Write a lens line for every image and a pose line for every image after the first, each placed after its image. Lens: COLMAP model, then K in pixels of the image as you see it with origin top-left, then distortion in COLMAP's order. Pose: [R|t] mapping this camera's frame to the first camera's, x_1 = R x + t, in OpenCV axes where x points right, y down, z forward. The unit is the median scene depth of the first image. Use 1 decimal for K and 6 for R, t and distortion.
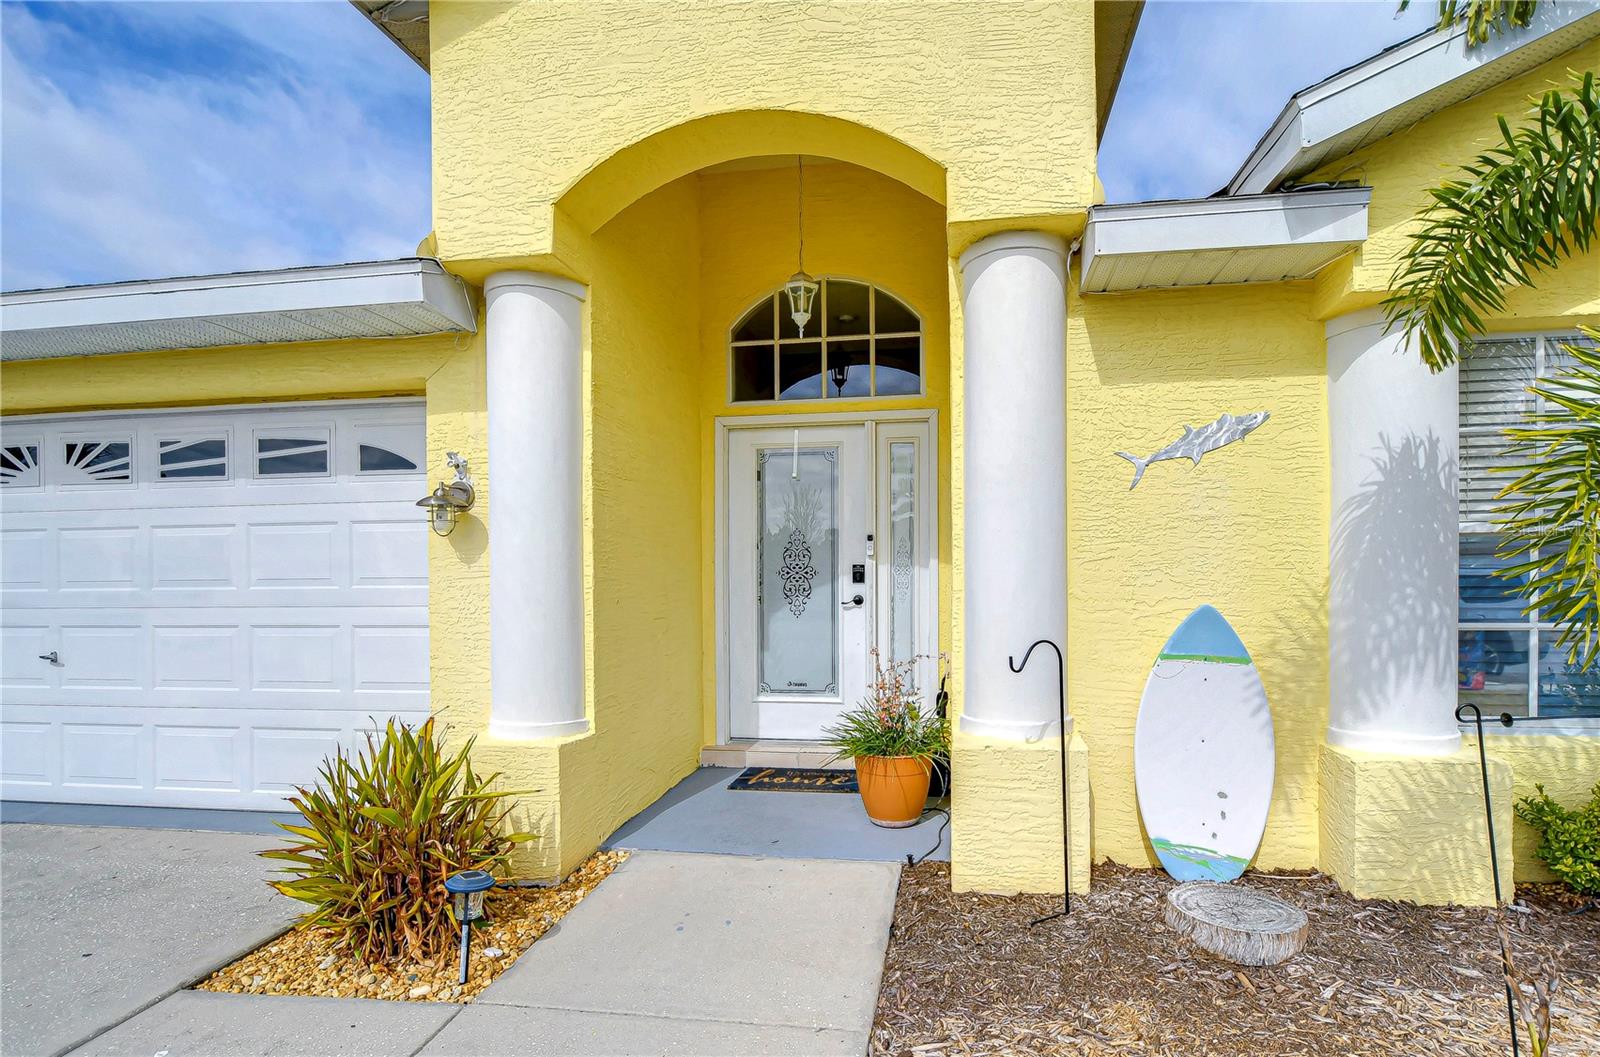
lens RADIAL K [[752.0, 0, 852.1], [0, 752.0, 573.0], [0, 0, 1]] dist [-0.003318, -0.000542]
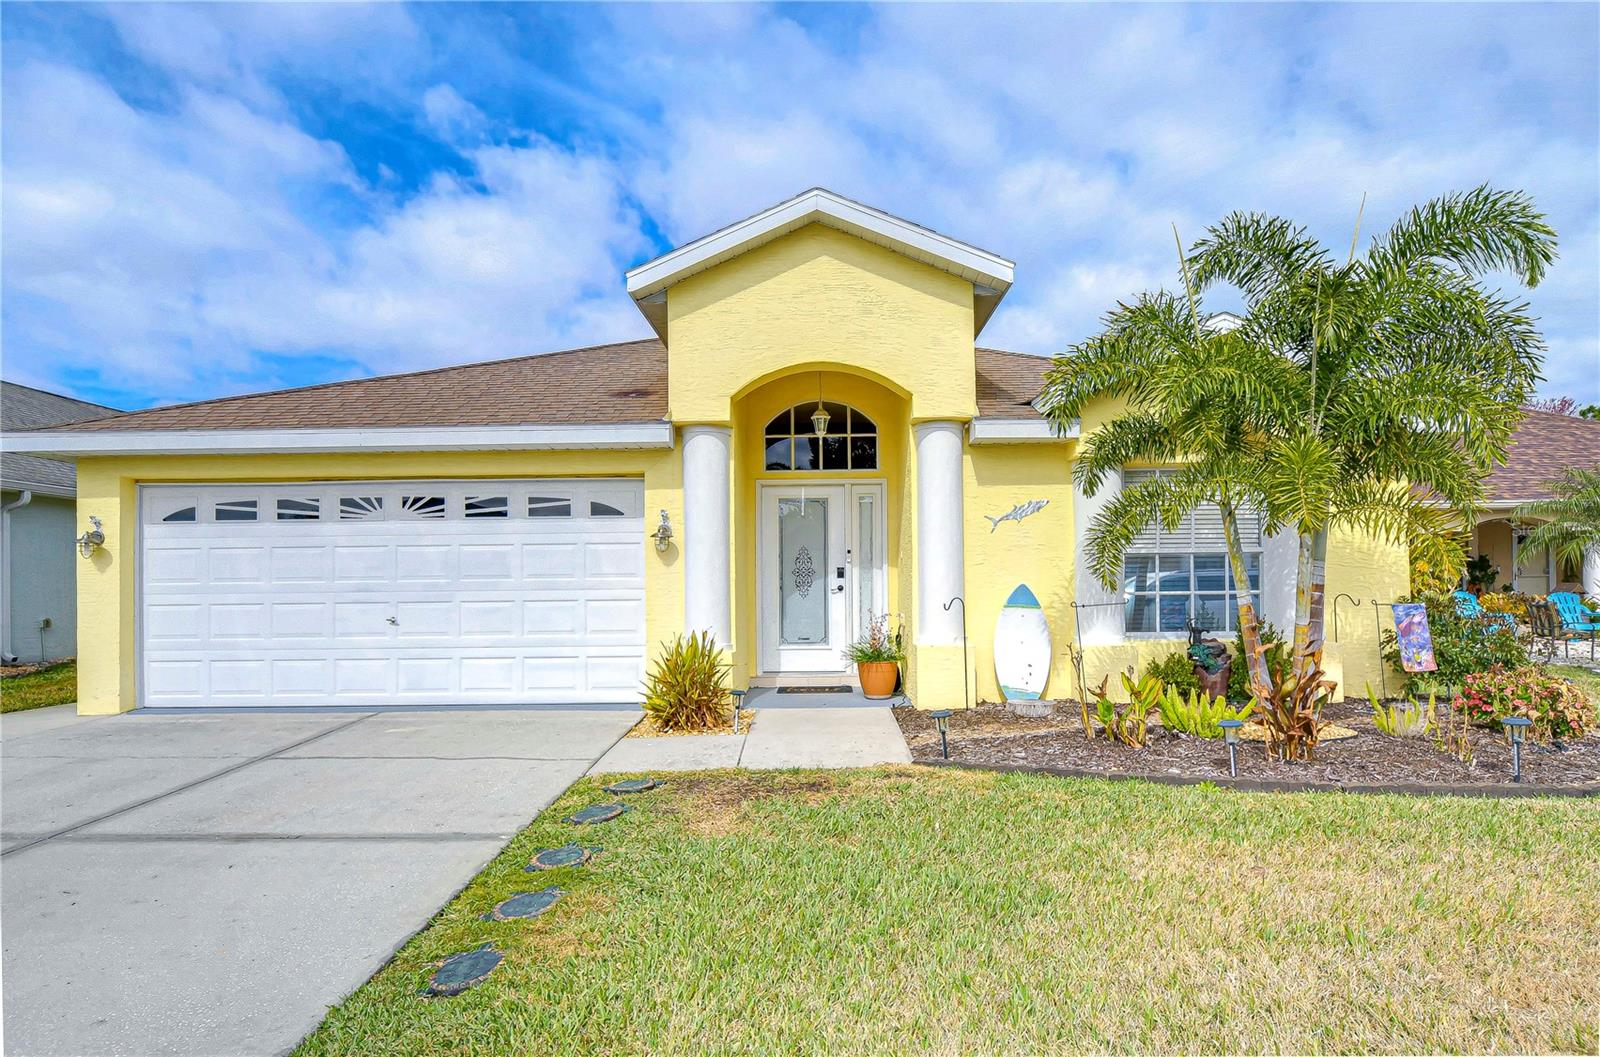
lens RADIAL K [[952.6, 0, 797.8], [0, 952.6, 551.1], [0, 0, 1]] dist [-0.007125, -0.002215]
pose [[0.990671, 0.003249, 0.136233, -0.467321], [0.001194, 0.999470, -0.032524, 0.027253], [-0.136266, 0.032383, 0.990143, -1.377887]]
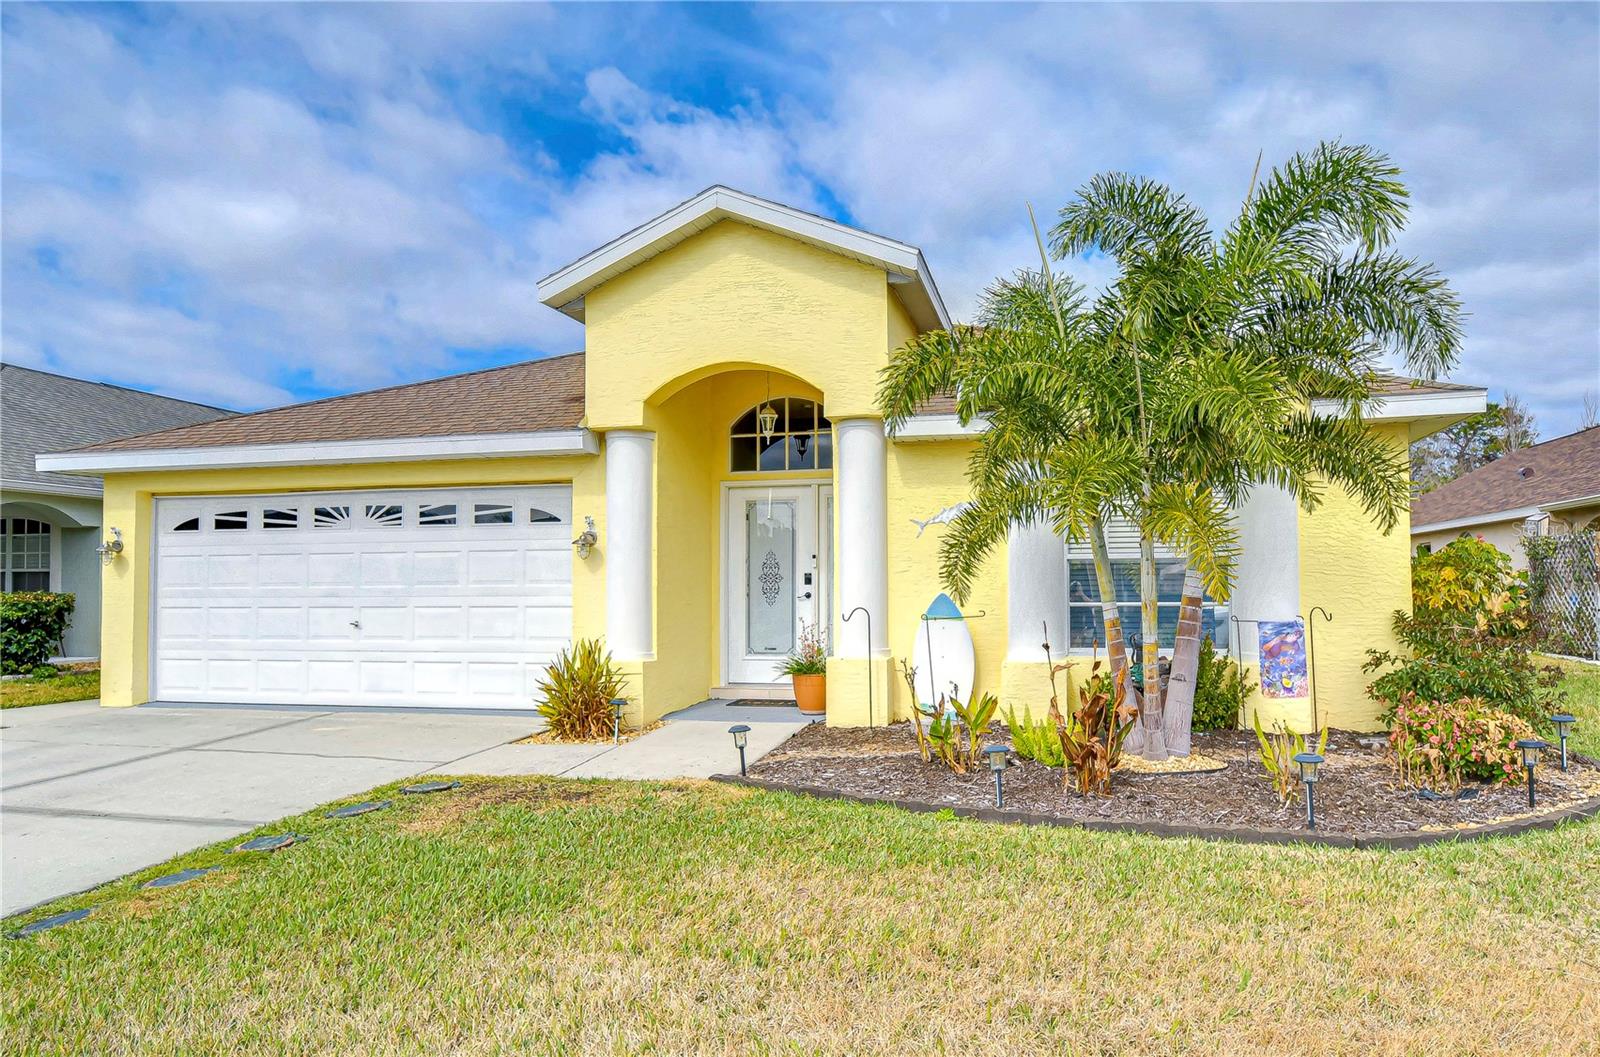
lens RADIAL K [[1081.6, 0, 830.1], [0, 1081.6, 531.4], [0, 0, 1]] dist [-0.009916, -0.001448]
pose [[0.996193, -0.001930, -0.087159, 0.313812], [-0.002049, 0.998960, -0.045545, 0.006029], [0.087157, 0.045551, 0.995153, -1.584634]]
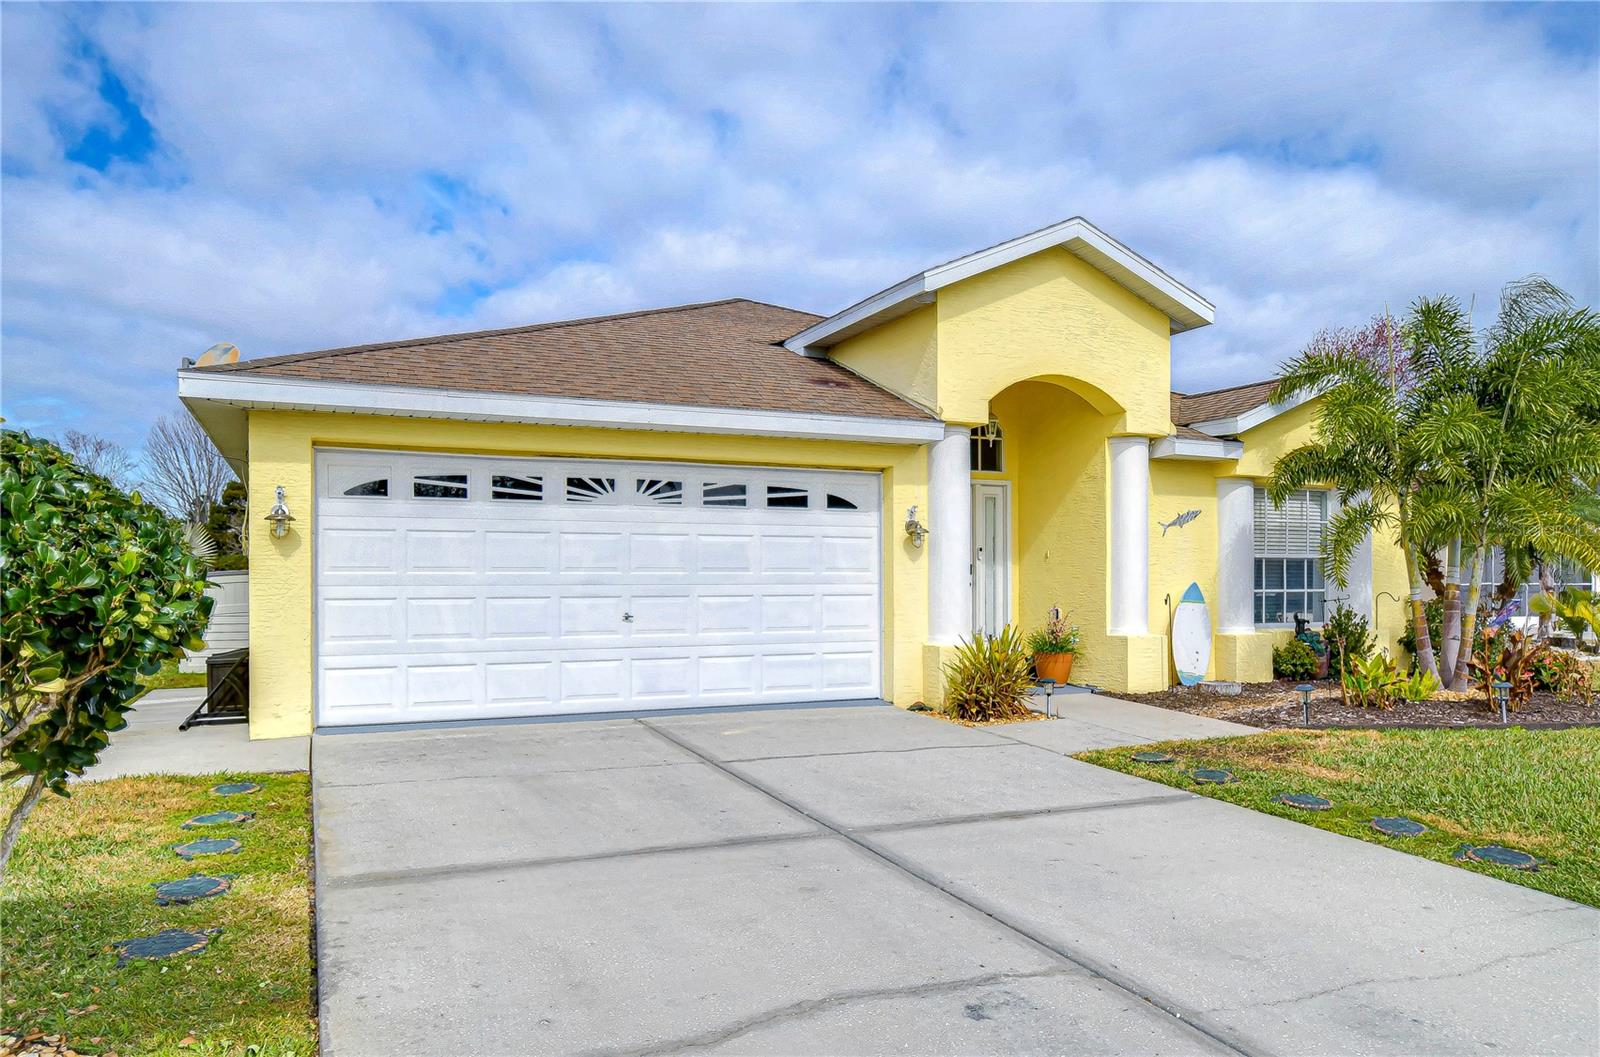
lens RADIAL K [[1081.6, 0, 830.1], [0, 1081.6, 531.4], [0, 0, 1]] dist [-0.009916, -0.001448]
pose [[0.844908, 0.031680, 0.533972, -2.018545], [-0.010915, 0.999058, -0.042001, 0.028015], [-0.534800, 0.029659, 0.844458, -1.179069]]
